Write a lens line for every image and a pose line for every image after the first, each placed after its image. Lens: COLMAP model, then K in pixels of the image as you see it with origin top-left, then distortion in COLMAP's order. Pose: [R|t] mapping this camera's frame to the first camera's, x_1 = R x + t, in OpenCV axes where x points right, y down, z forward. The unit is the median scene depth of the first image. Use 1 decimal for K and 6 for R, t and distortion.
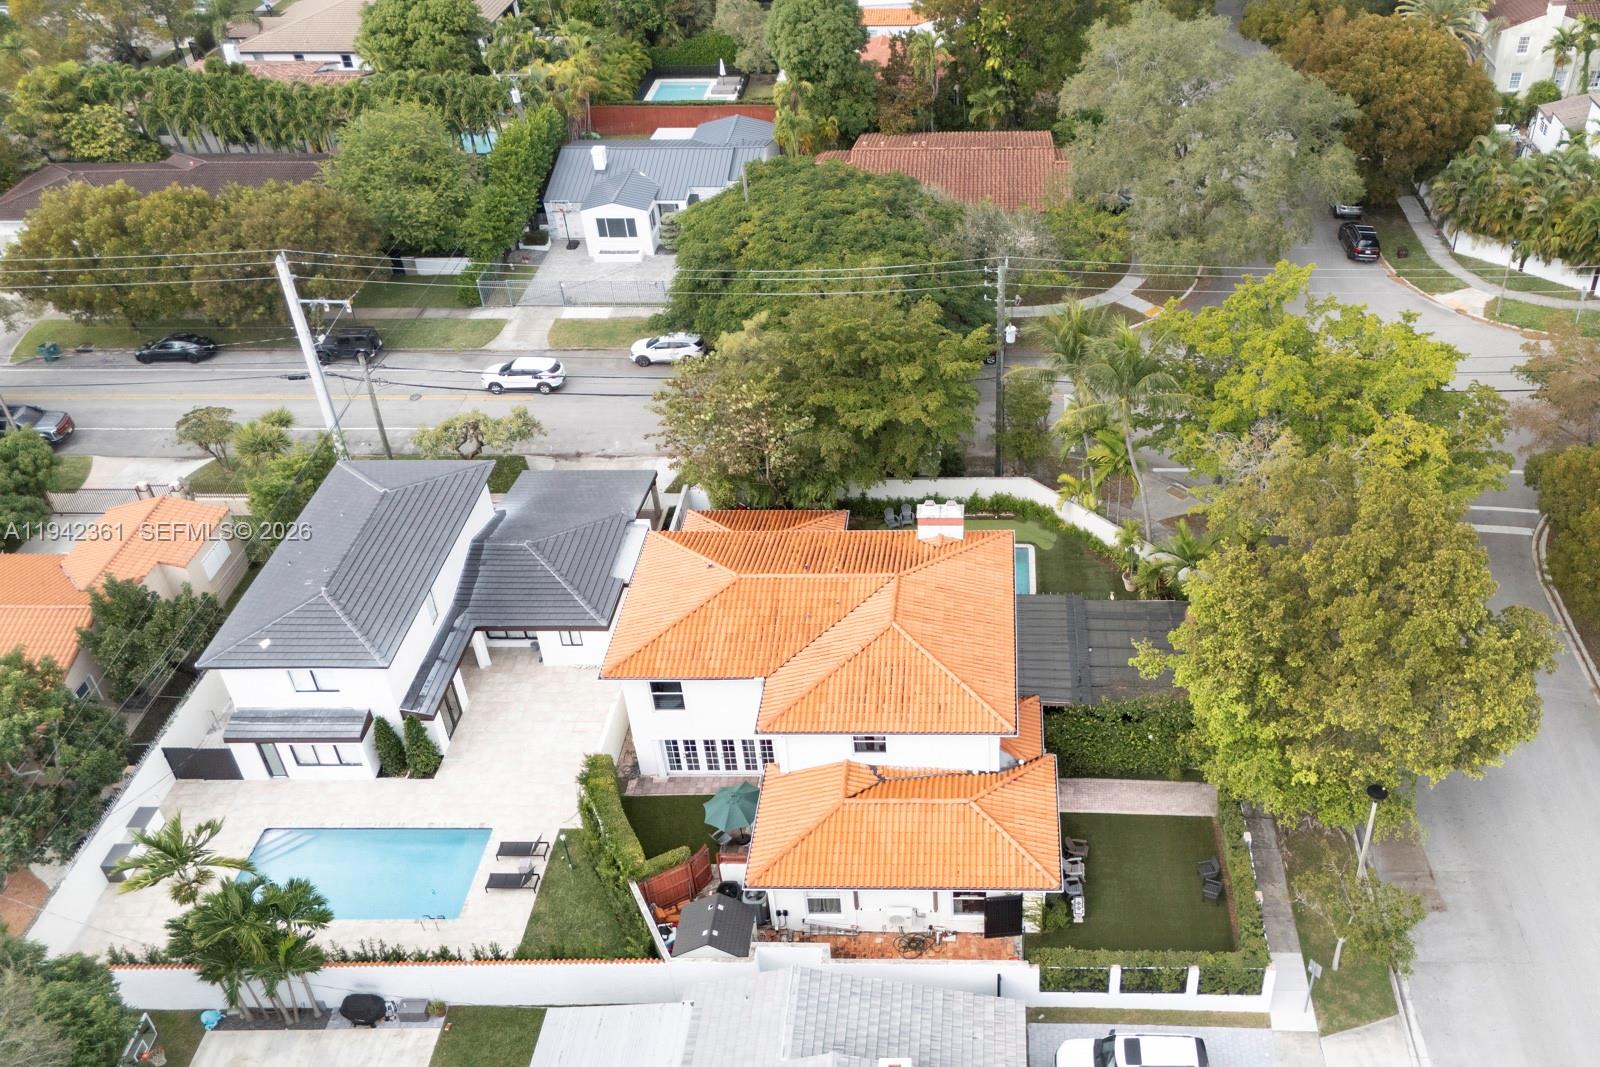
lens RADIAL K [[1531.7, 0, 979.3], [0, 1531.7, 531.1], [0, 0, 1]] dist [0.042375, -0.020016]
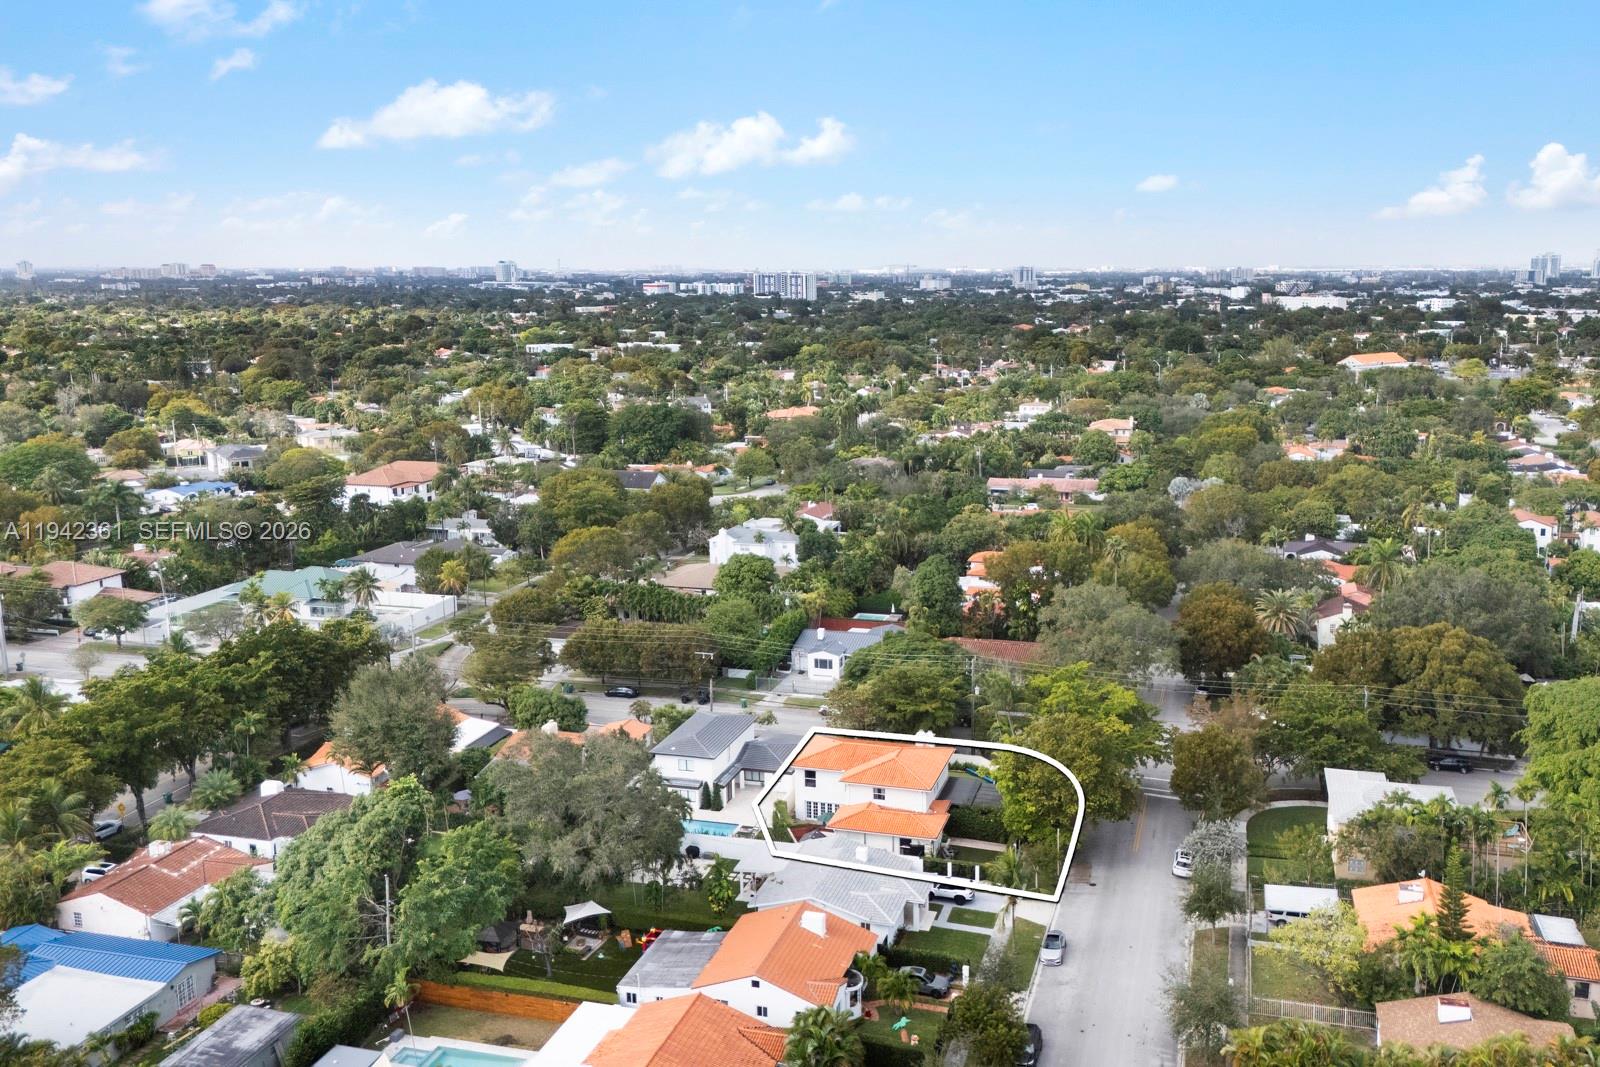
lens RADIAL K [[1310.3, 0, 828.3], [0, 1310.3, 535.8], [0, 0, 1]] dist [0.035996, -0.004594]
pose [[0.967223, 0.064380, -0.245633, 0.184484], [-0.155232, 0.915436, -0.371322, 0.287416], [0.200956, 0.397281, 0.895424, -0.617916]]
